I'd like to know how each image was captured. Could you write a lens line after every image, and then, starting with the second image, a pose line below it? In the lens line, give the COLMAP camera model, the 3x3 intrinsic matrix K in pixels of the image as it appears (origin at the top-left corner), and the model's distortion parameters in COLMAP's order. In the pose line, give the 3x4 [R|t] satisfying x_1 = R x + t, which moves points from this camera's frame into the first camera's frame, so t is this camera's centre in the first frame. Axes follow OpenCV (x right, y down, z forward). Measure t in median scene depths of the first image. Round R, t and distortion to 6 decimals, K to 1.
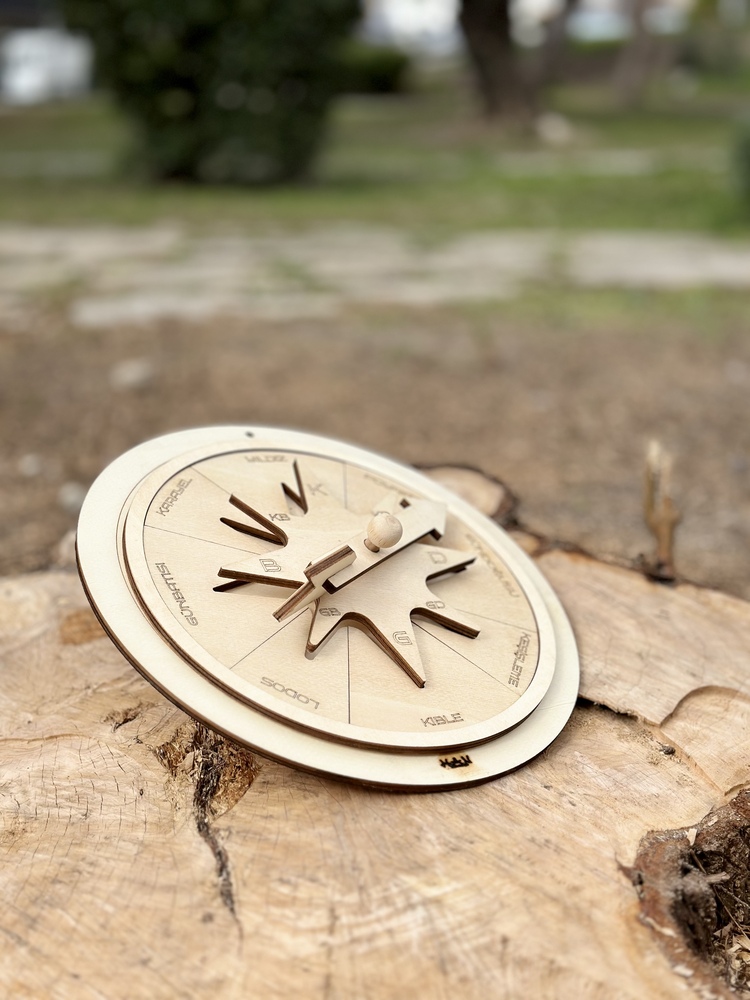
lens RADIAL K [[1364.0, 0, 375.0], [0, 1364.0, 500.0], [0, 0, 1]] dist [0.235827, -0.463571]
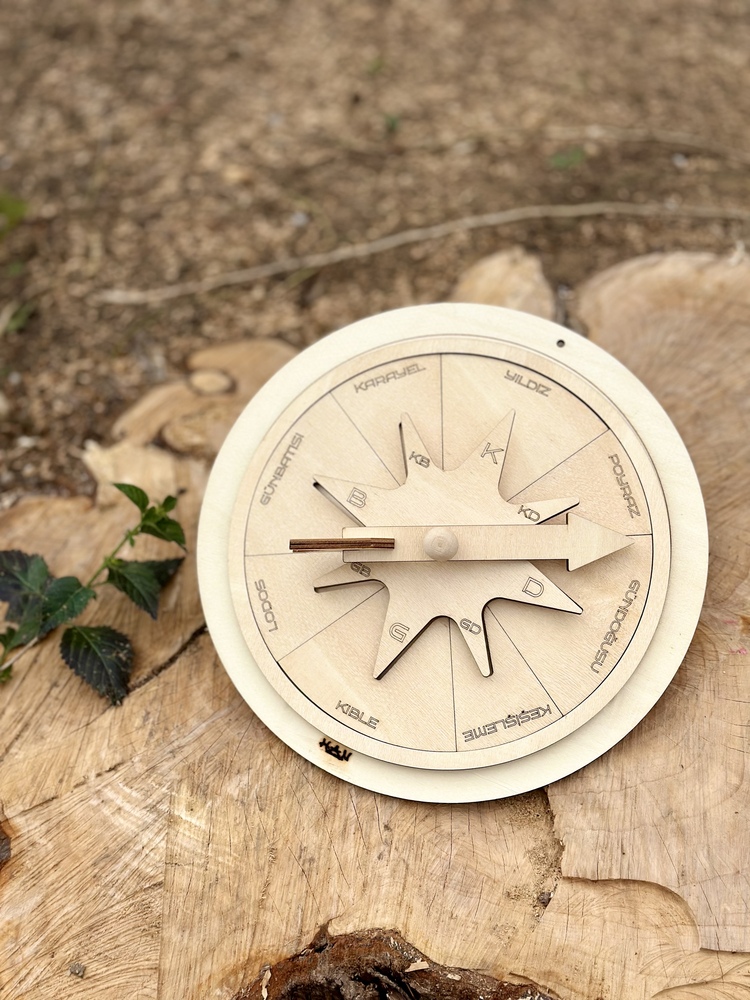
lens RADIAL K [[1364.0, 0, 375.0], [0, 1364.0, 500.0], [0, 0, 1]] dist [0.235827, -0.463571]
pose [[0.483002, 0.661051, -0.574212, 0.567981], [-0.256747, 0.733874, 0.628895, -0.653359], [0.837132, -0.156330, 0.524186, 0.464263]]
